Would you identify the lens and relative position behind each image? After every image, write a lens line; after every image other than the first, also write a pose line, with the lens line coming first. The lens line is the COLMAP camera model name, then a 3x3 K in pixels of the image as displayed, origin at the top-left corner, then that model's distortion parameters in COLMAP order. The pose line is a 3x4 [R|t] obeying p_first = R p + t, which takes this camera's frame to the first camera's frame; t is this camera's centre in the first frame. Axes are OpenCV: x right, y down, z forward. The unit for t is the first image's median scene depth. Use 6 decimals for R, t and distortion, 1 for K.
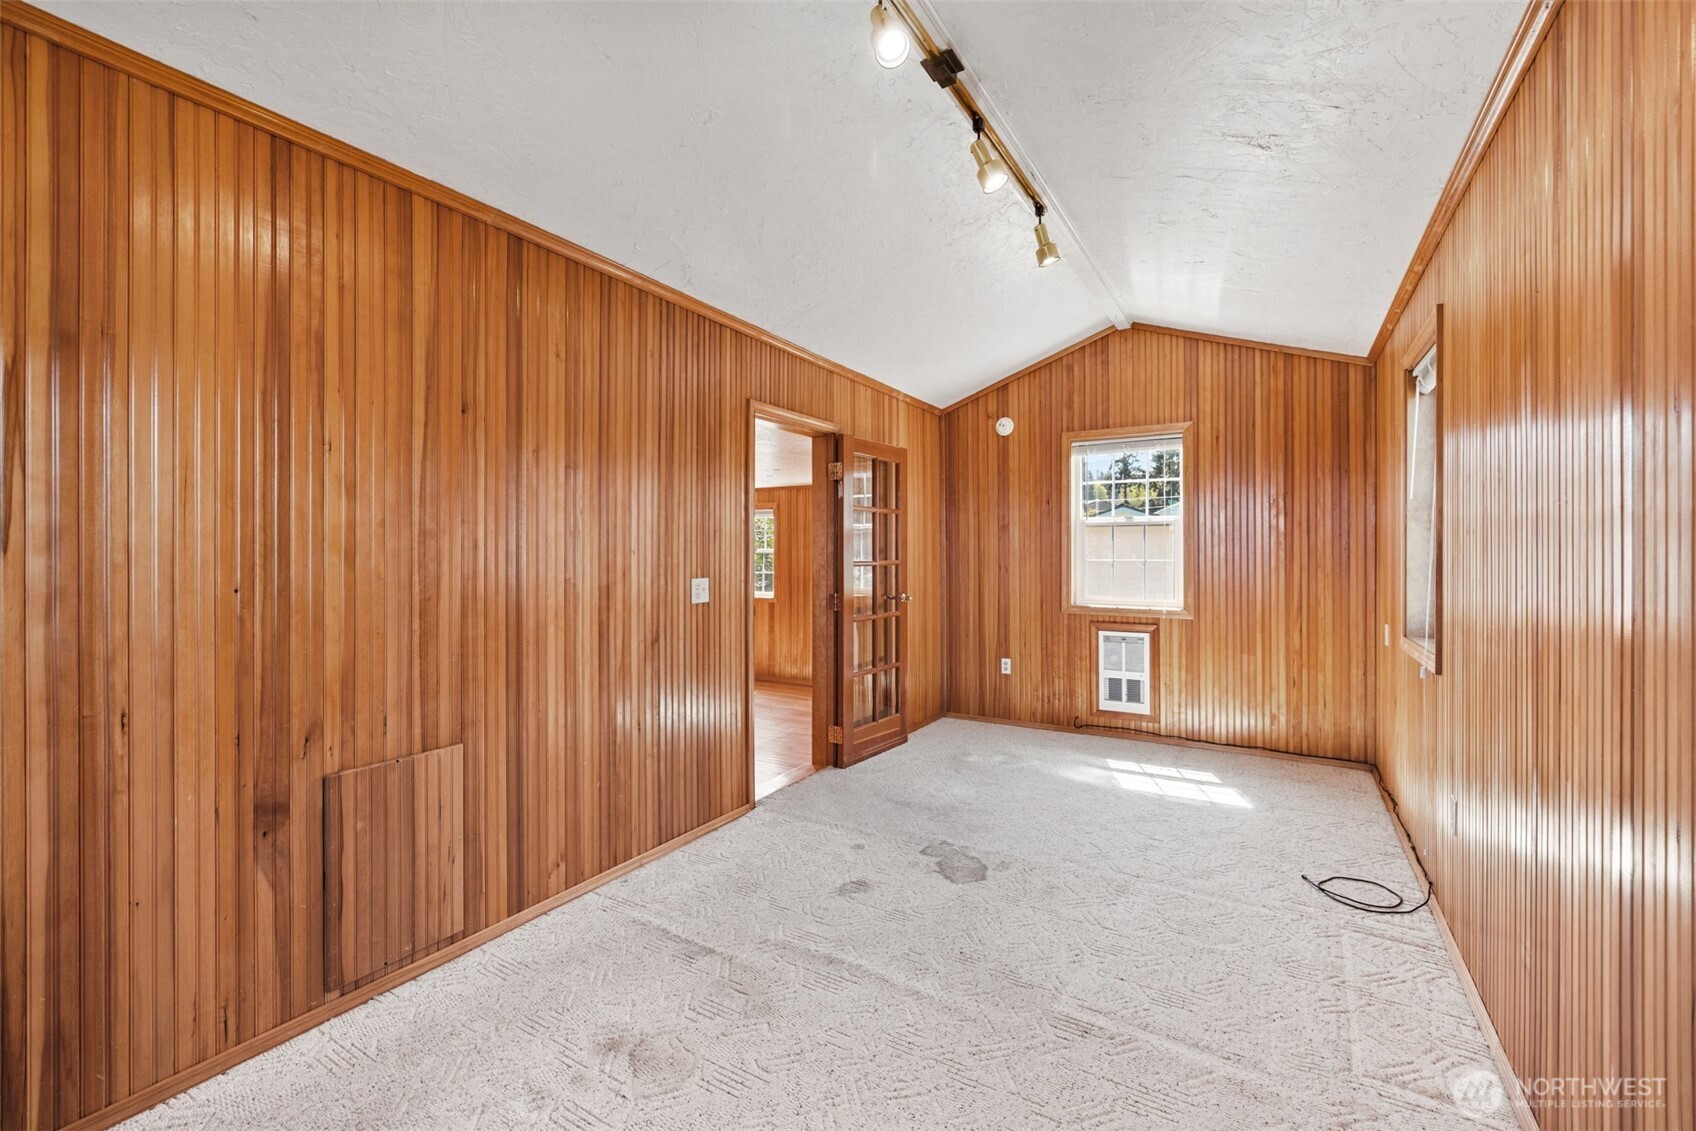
lens RADIAL K [[737.4, 0, 852.6], [0, 737.4, 554.8], [0, 0, 1]] dist [0.005781, -0.000989]
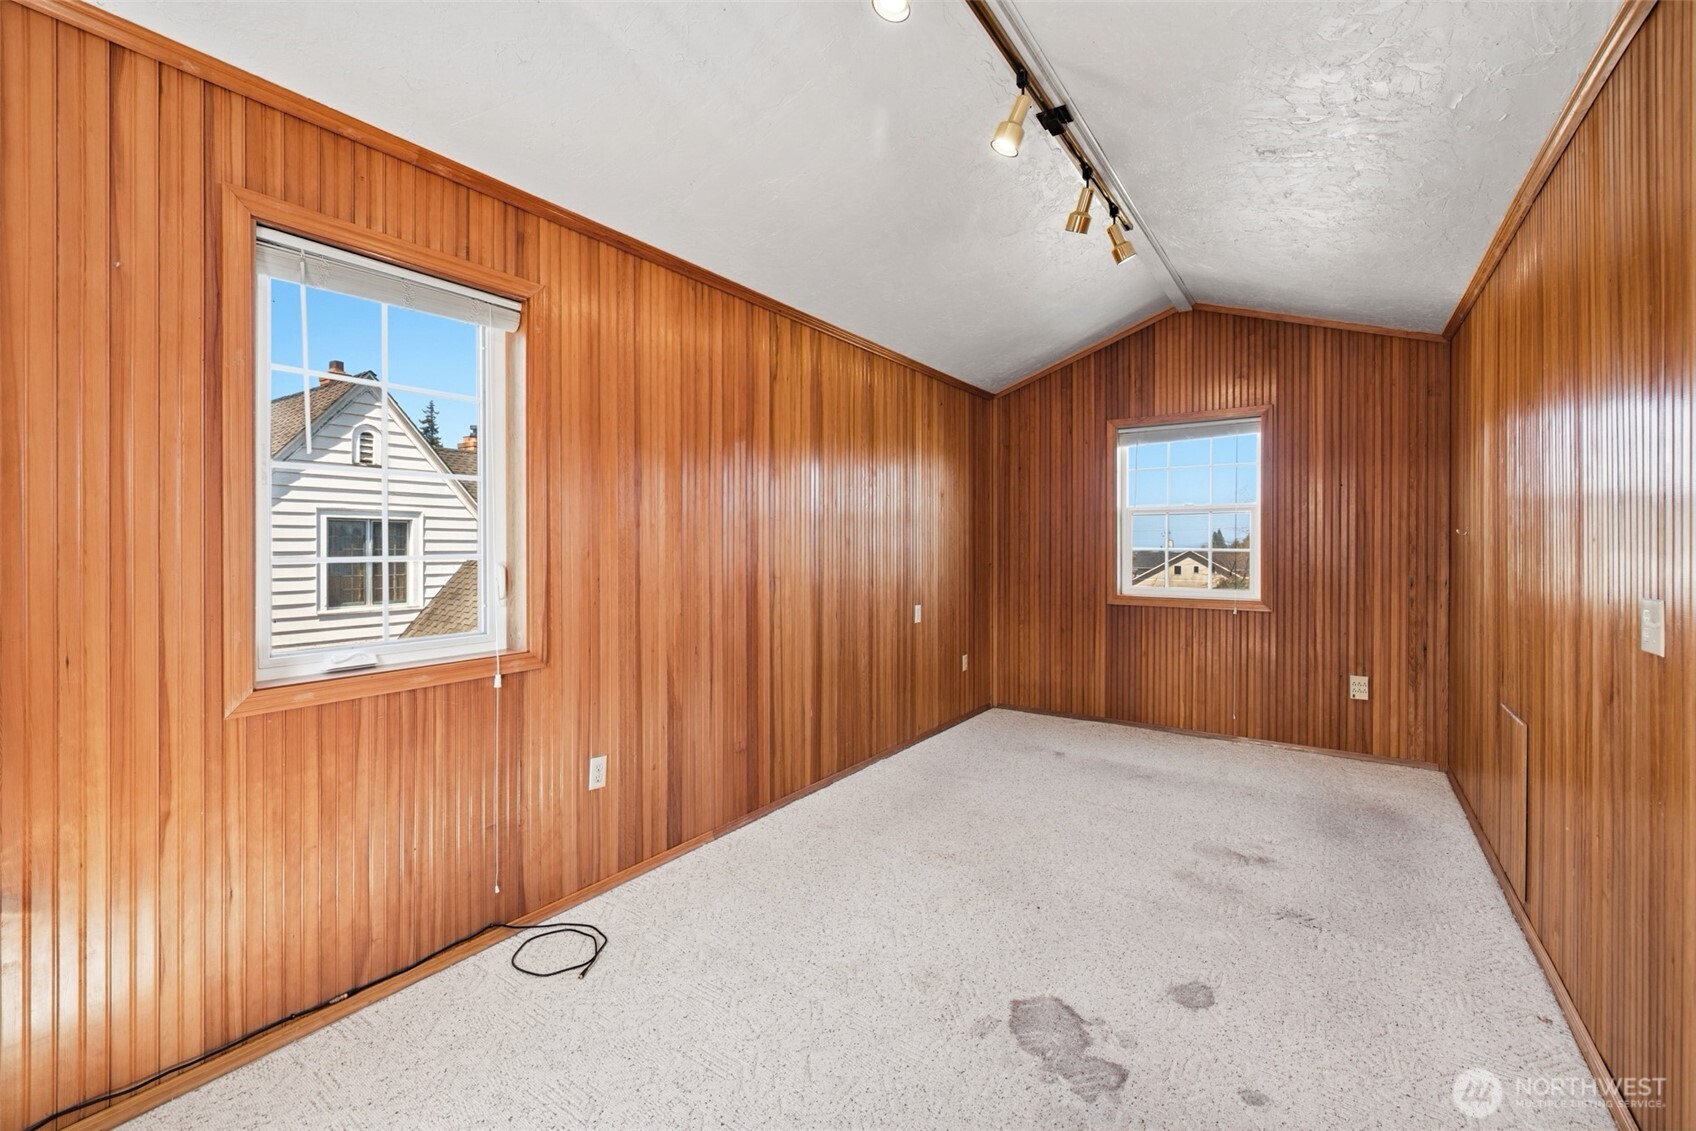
lens RADIAL K [[737.4, 0, 847.9], [0, 737.4, 548.1], [0, 0, 1]] dist [0.005781, -0.000989]
pose [[-0.998021, 0.000489, 0.062881, 0.287462], [0.001213, 0.999934, 0.011466, -0.004110], [-0.062872, 0.011520, -0.997955, 1.682317]]
